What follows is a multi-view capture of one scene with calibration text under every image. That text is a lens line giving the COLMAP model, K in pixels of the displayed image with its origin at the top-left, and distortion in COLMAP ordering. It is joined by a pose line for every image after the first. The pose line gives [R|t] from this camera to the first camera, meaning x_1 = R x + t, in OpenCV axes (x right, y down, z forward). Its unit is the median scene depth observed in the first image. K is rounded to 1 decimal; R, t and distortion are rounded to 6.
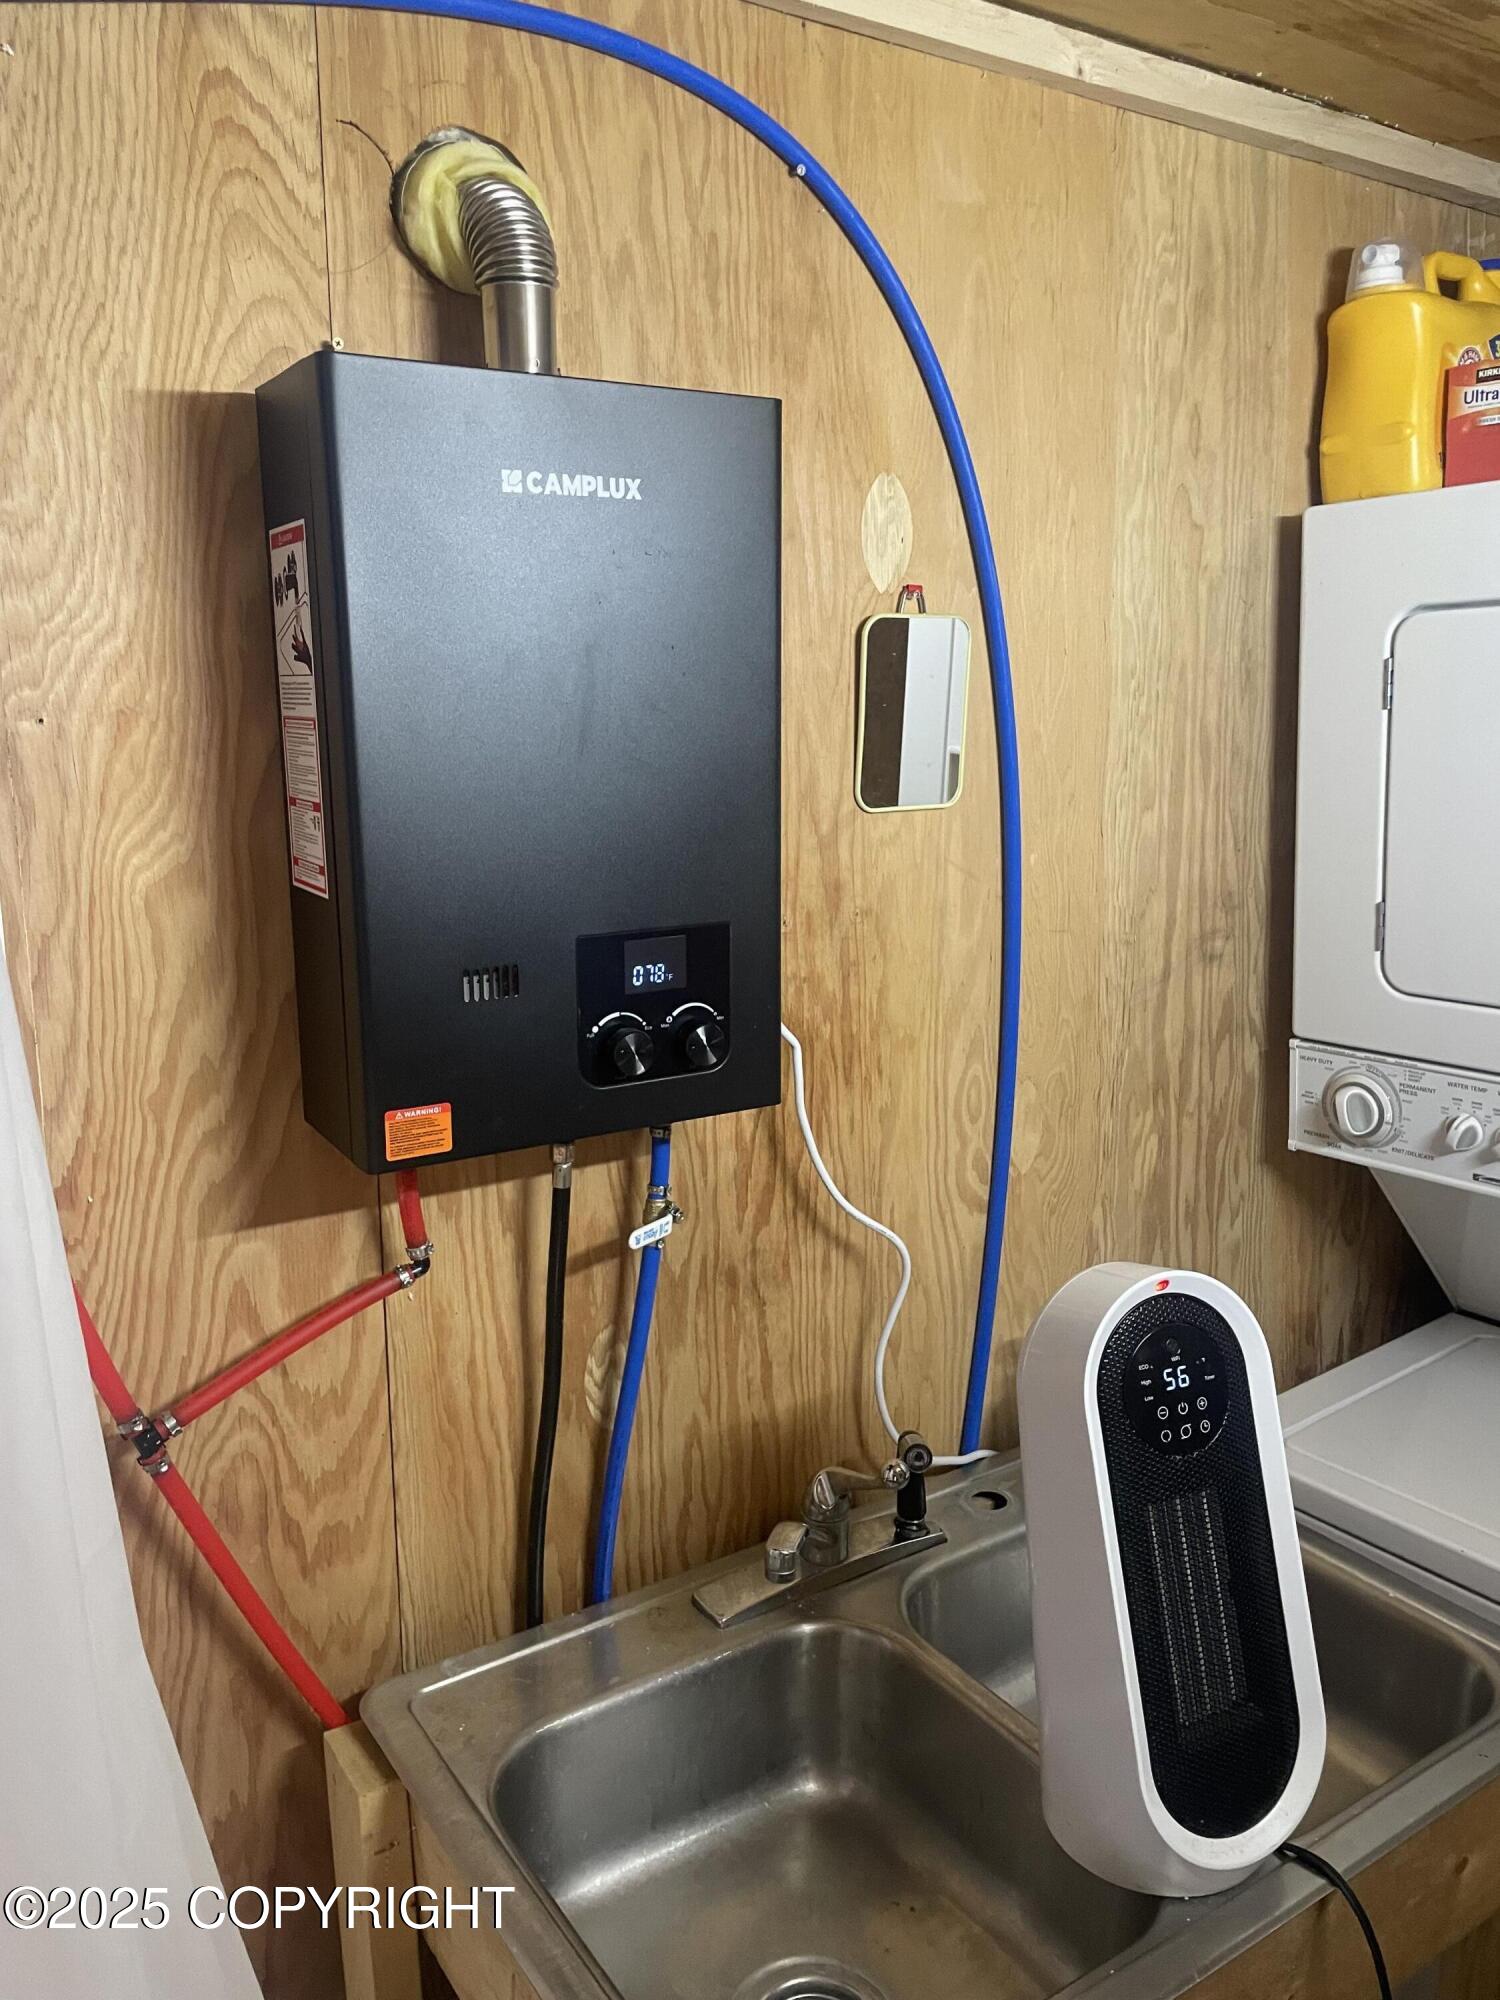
lens RADIAL K [[1521.3, 0, 732.1], [0, 1521.3, 993.9], [0, 0, 1]] dist [0.088806, -0.116035]
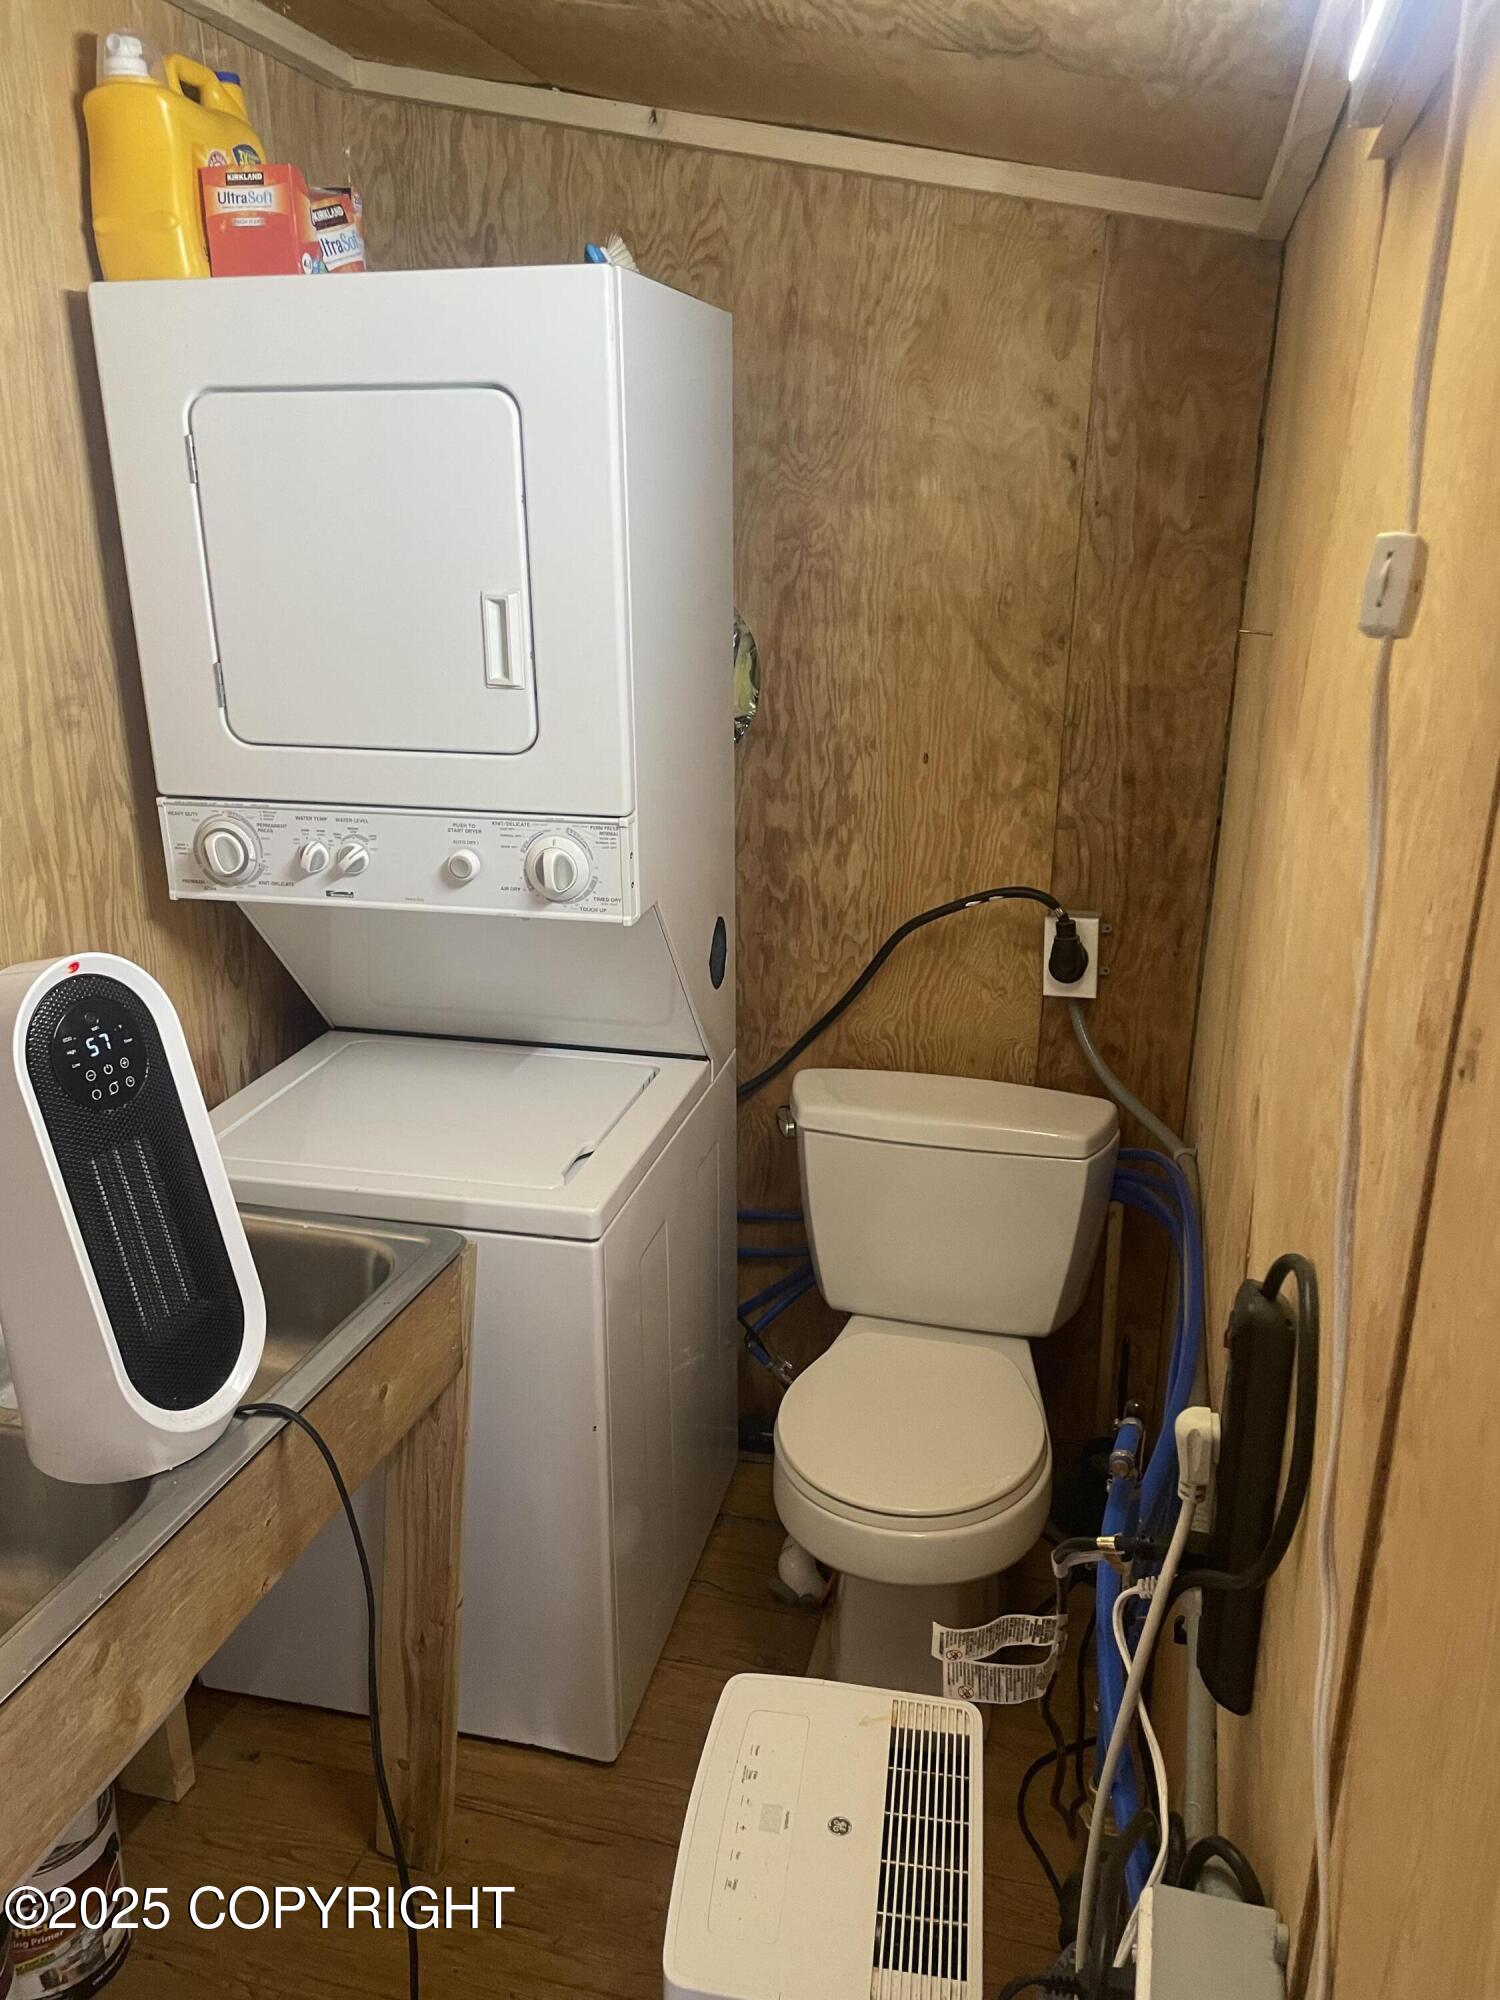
lens RADIAL K [[1521.3, 0, 732.1], [0, 1521.3, 993.9], [0, 0, 1]] dist [0.088806, -0.116035]
pose [[0.755741, -0.163152, 0.634221, -0.043891], [0.101206, 0.985931, 0.133031, 0.065616], [-0.647003, -0.036350, 0.761621, -0.102085]]
